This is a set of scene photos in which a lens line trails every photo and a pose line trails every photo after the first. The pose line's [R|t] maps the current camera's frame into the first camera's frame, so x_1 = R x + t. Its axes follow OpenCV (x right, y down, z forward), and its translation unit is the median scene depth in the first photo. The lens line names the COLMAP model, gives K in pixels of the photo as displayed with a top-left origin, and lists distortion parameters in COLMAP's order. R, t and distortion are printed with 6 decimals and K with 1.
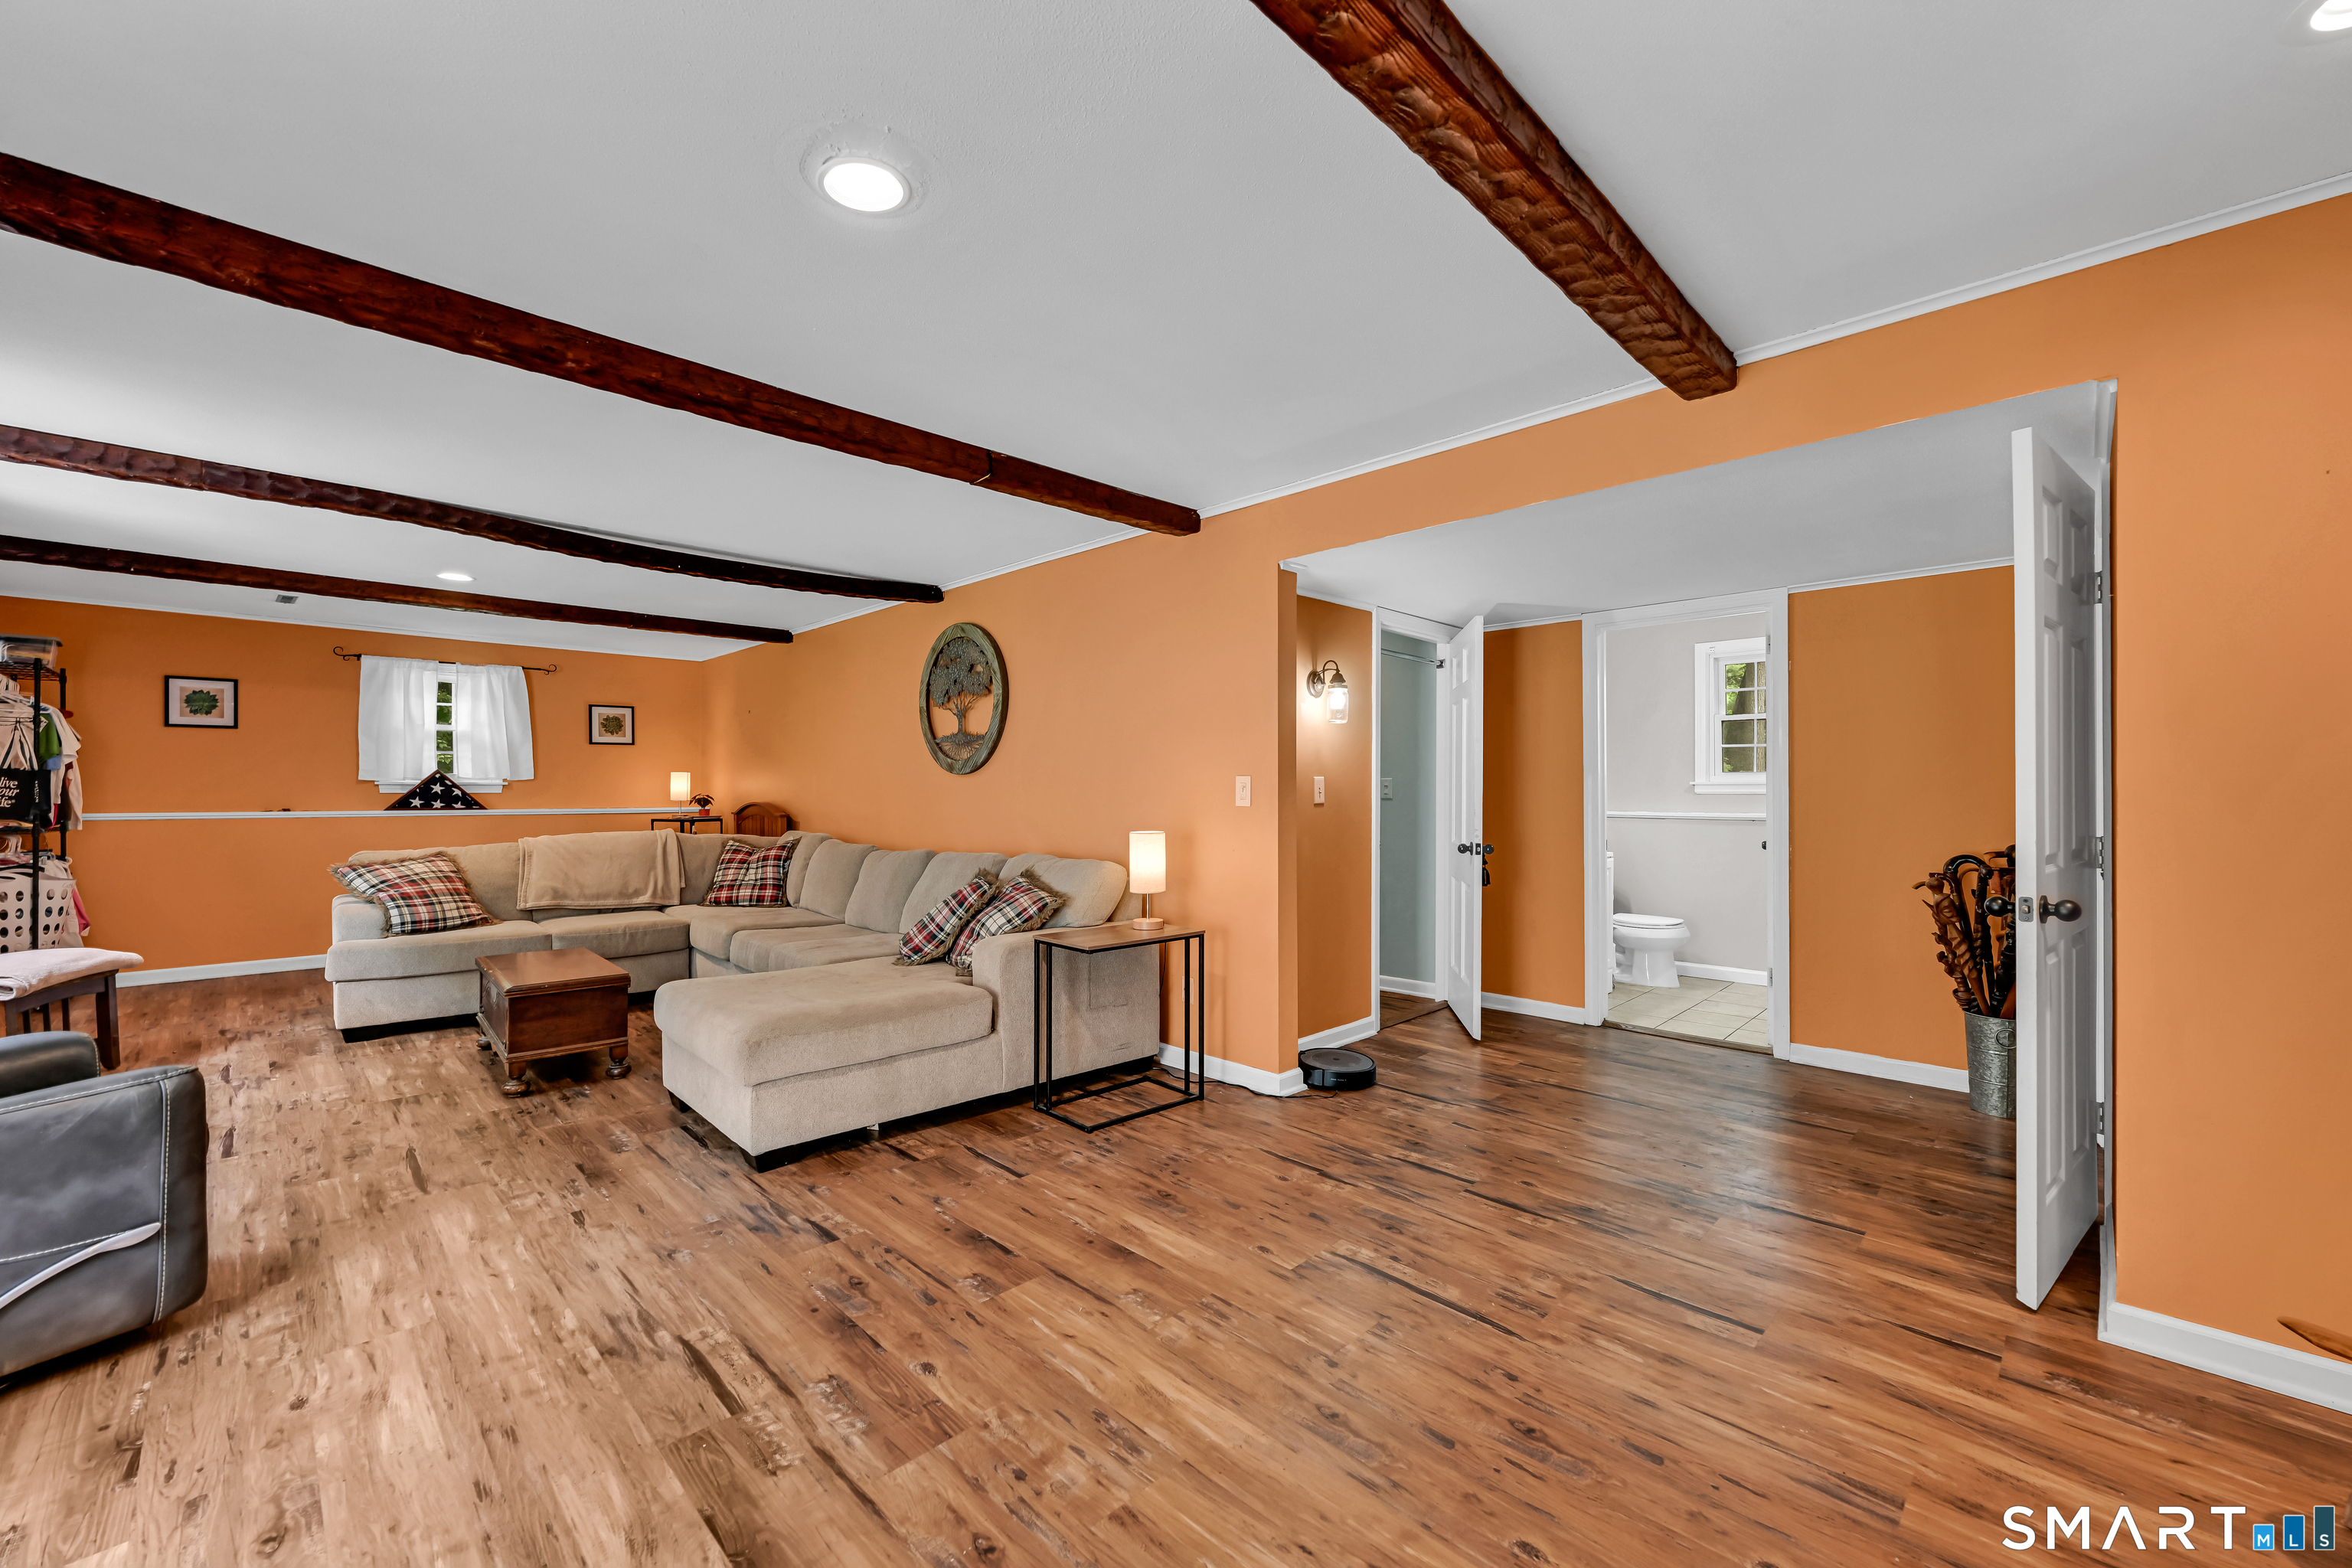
lens RADIAL K [[934.5, 0, 1167.3], [0, 934.5, 786.3], [0, 0, 1]] dist [-0.000613, 0.000106]
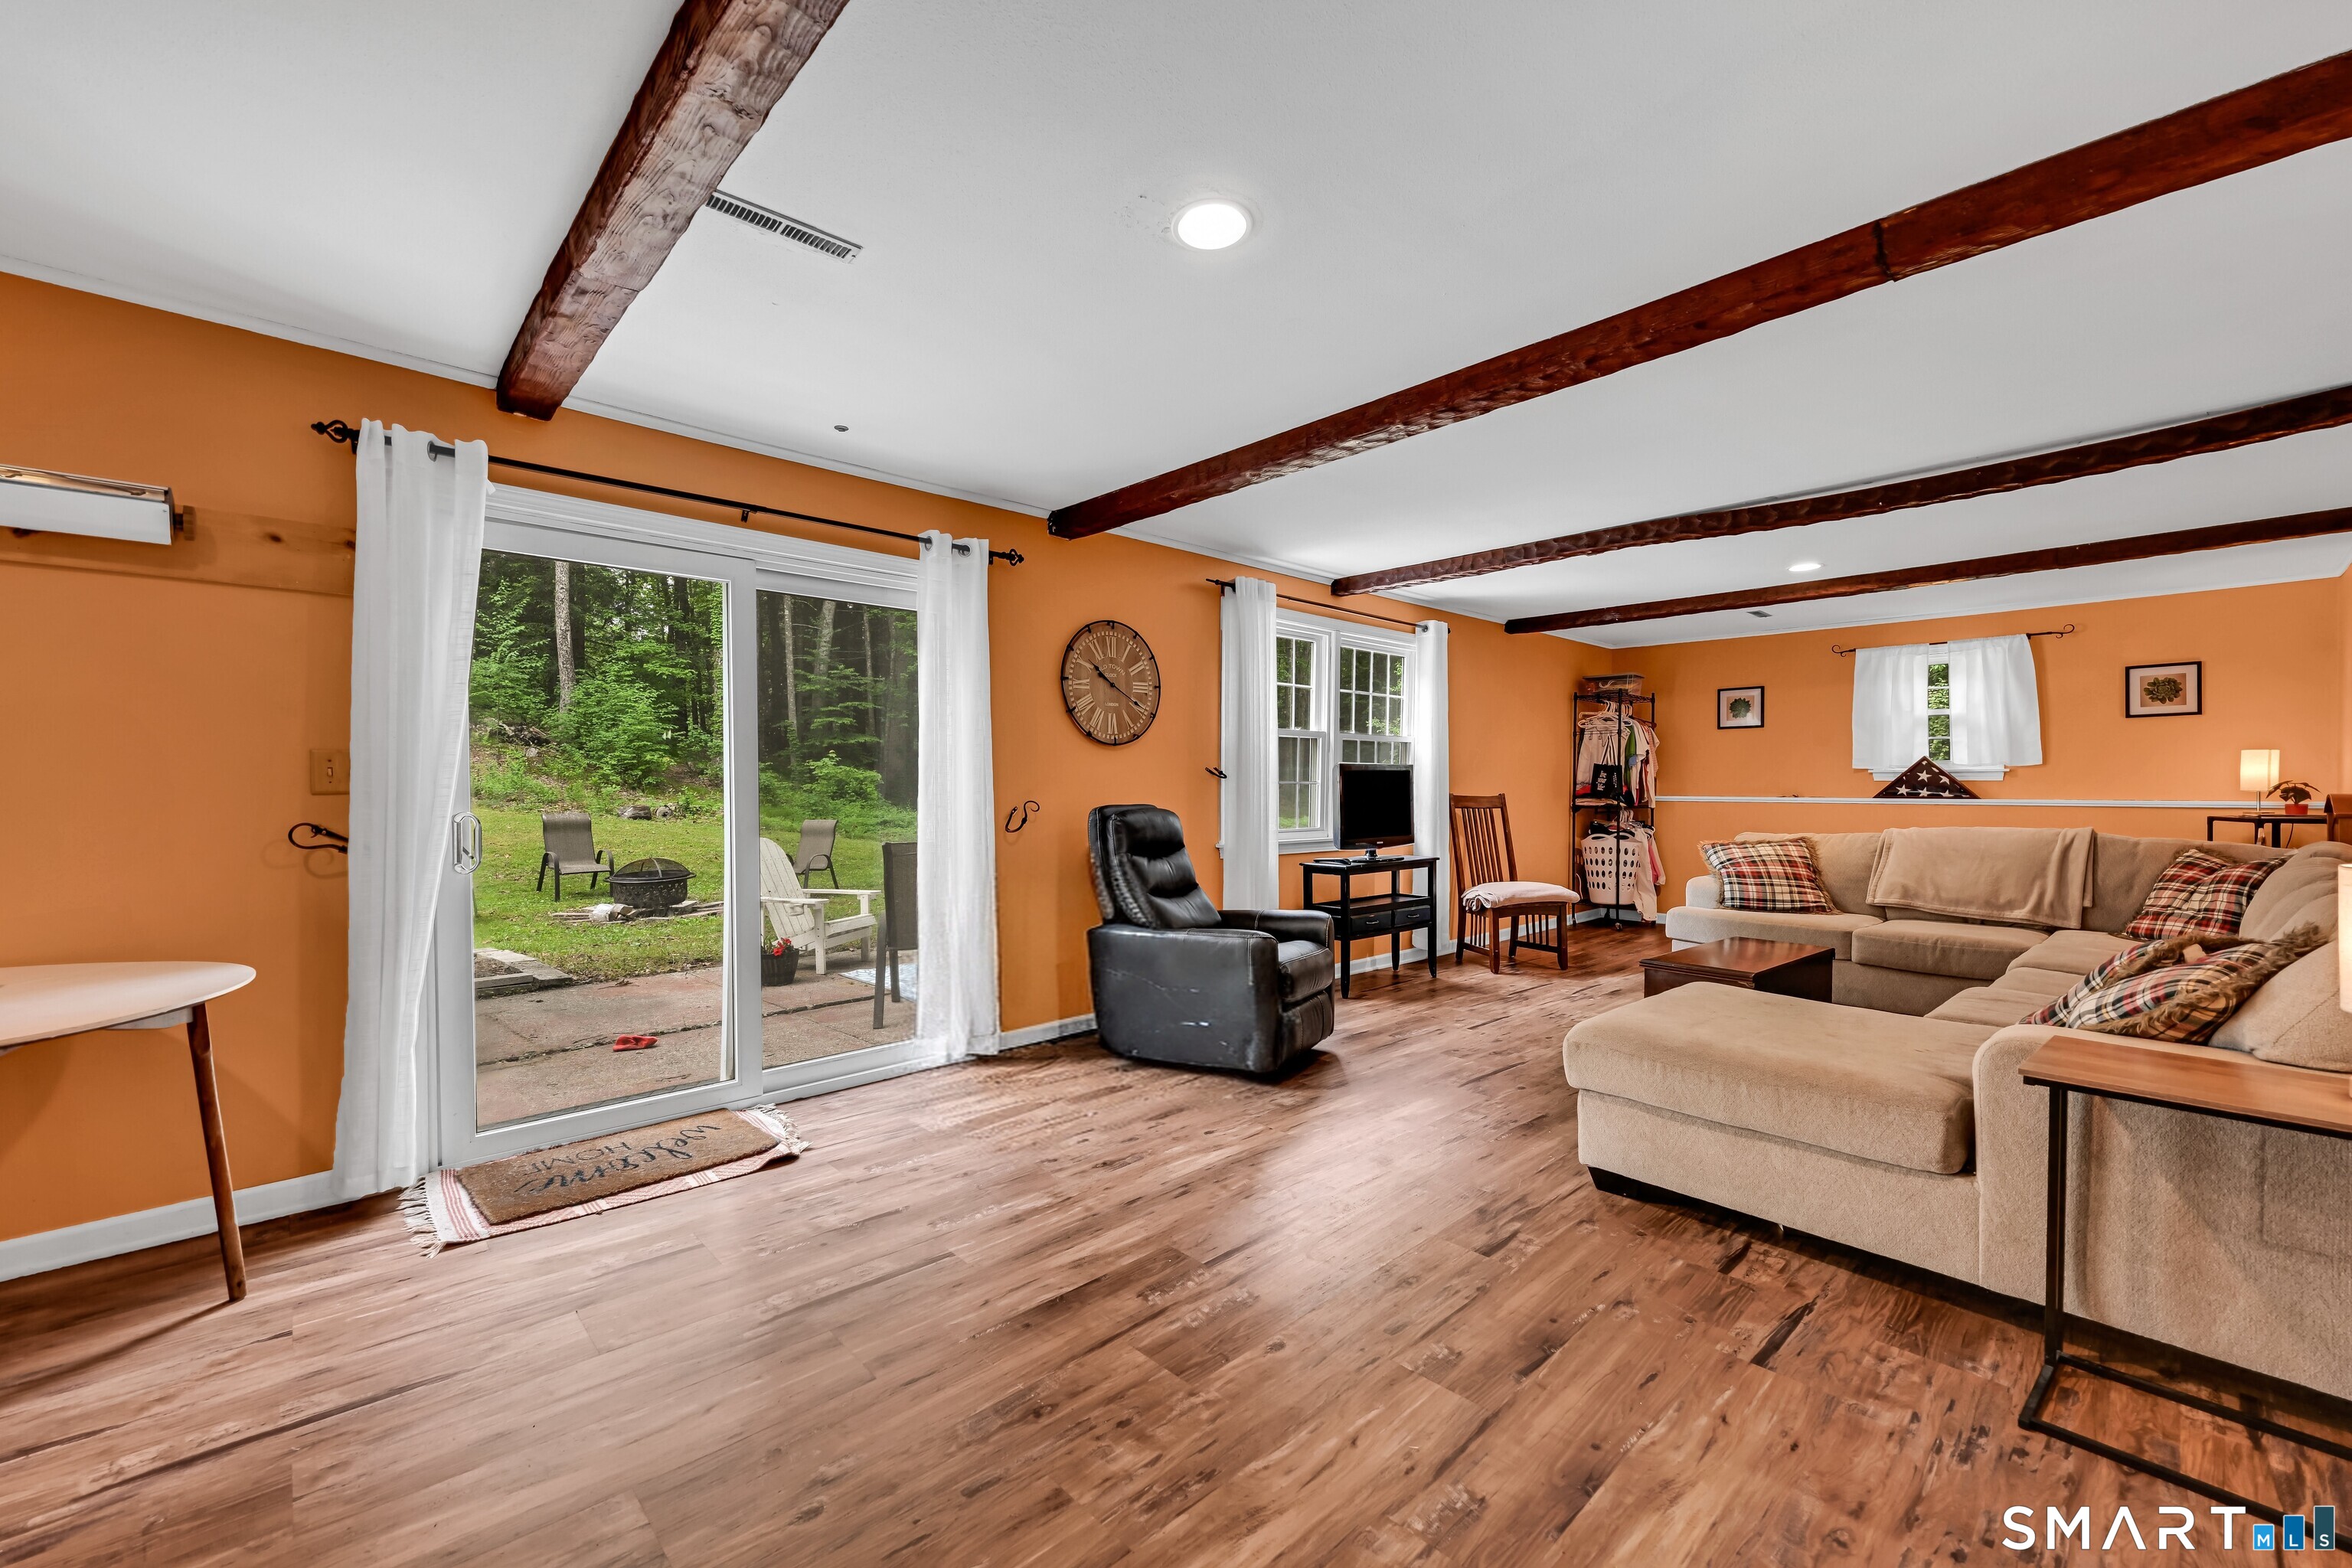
lens RADIAL K [[934.5, 0, 1166.6], [0, 934.5, 787.6], [0, 0, 1]] dist [-0.000613, 0.000106]
pose [[-0.017112, 0.004561, -0.999843, 0.282252], [0.006658, 0.999968, 0.004448, 0.006719], [0.999831, -0.006581, -0.017142, 0.342005]]
